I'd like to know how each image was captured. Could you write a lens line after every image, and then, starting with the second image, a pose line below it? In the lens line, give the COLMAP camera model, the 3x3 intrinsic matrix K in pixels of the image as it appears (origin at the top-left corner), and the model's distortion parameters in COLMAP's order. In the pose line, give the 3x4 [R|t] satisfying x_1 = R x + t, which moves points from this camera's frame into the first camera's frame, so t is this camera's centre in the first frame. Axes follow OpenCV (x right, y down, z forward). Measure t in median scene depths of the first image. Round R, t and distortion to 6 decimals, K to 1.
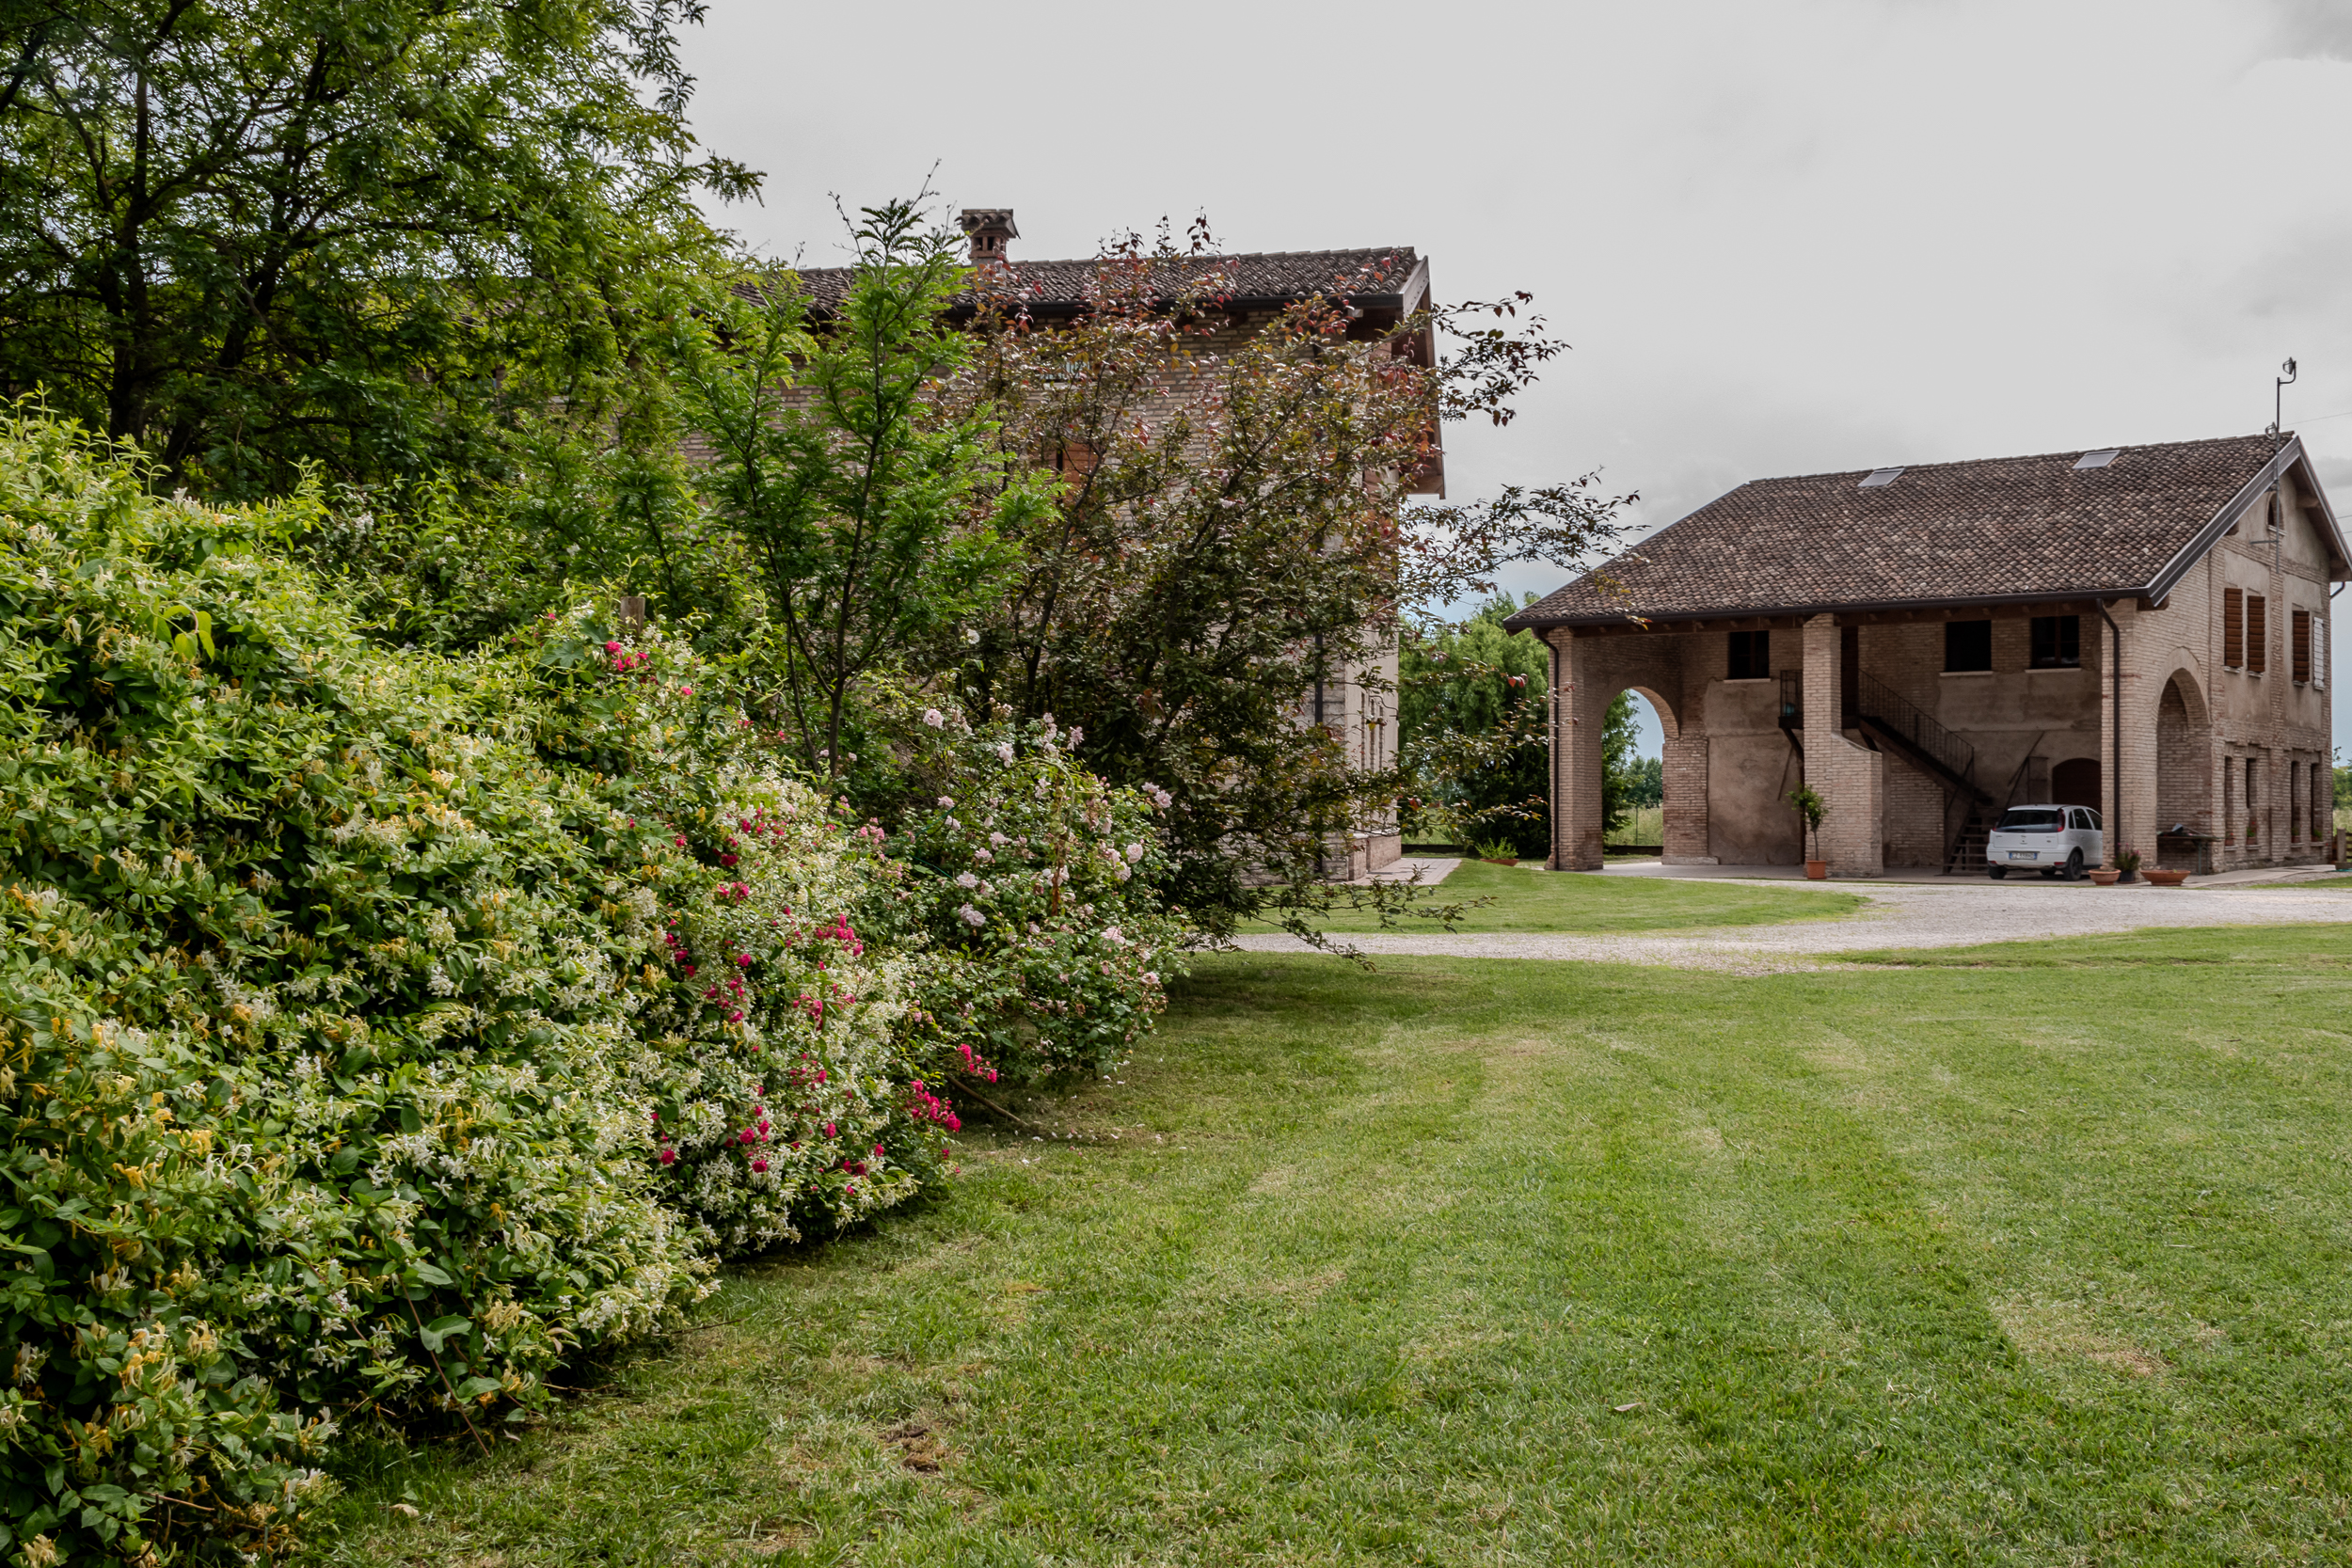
lens RADIAL K [[2199.5, 0, 1176.0], [0, 2199.5, 784.0], [0, 0, 1]] dist [-0.015607, 0.003224]
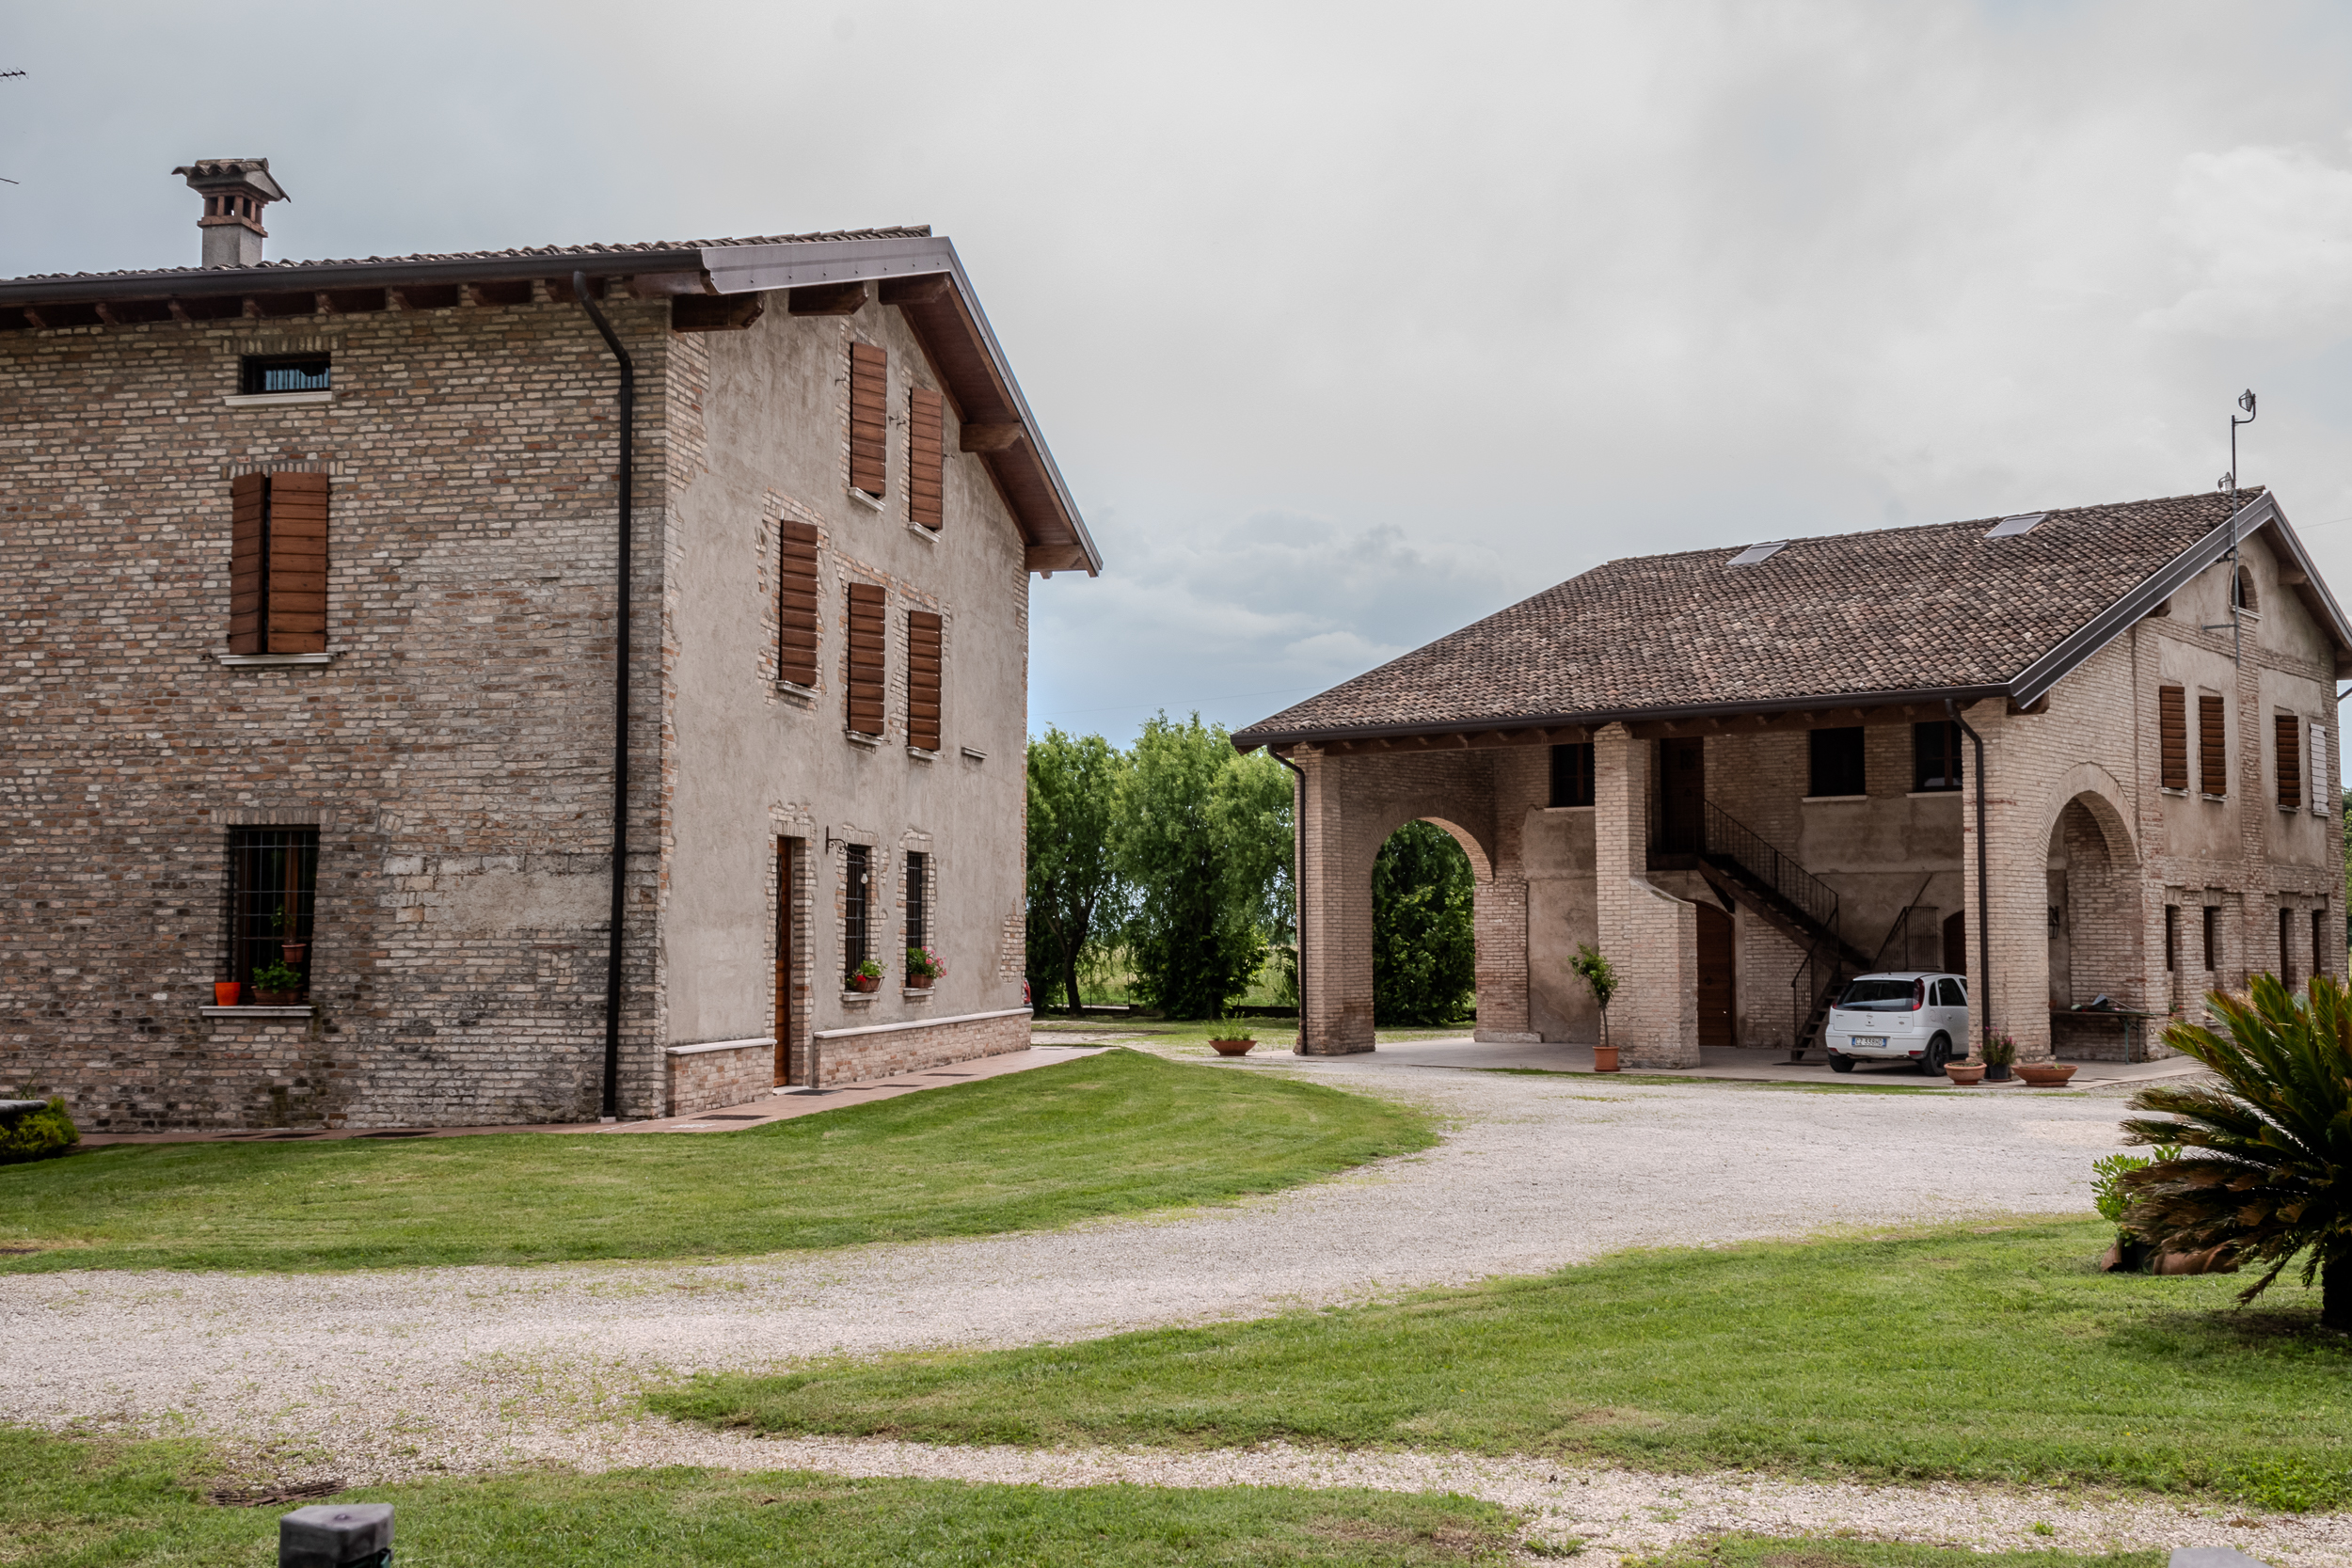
lens RADIAL K [[2353.3, 0, 1176.0], [0, 2353.3, 784.0], [0, 0, 1]] dist [0.002824, -0.005053]
pose [[0.999469, -0.005006, -0.032204, 0.160035], [0.003195, 0.998422, -0.056059, -0.009970], [0.032434, 0.055927, 0.997908, 0.167620]]
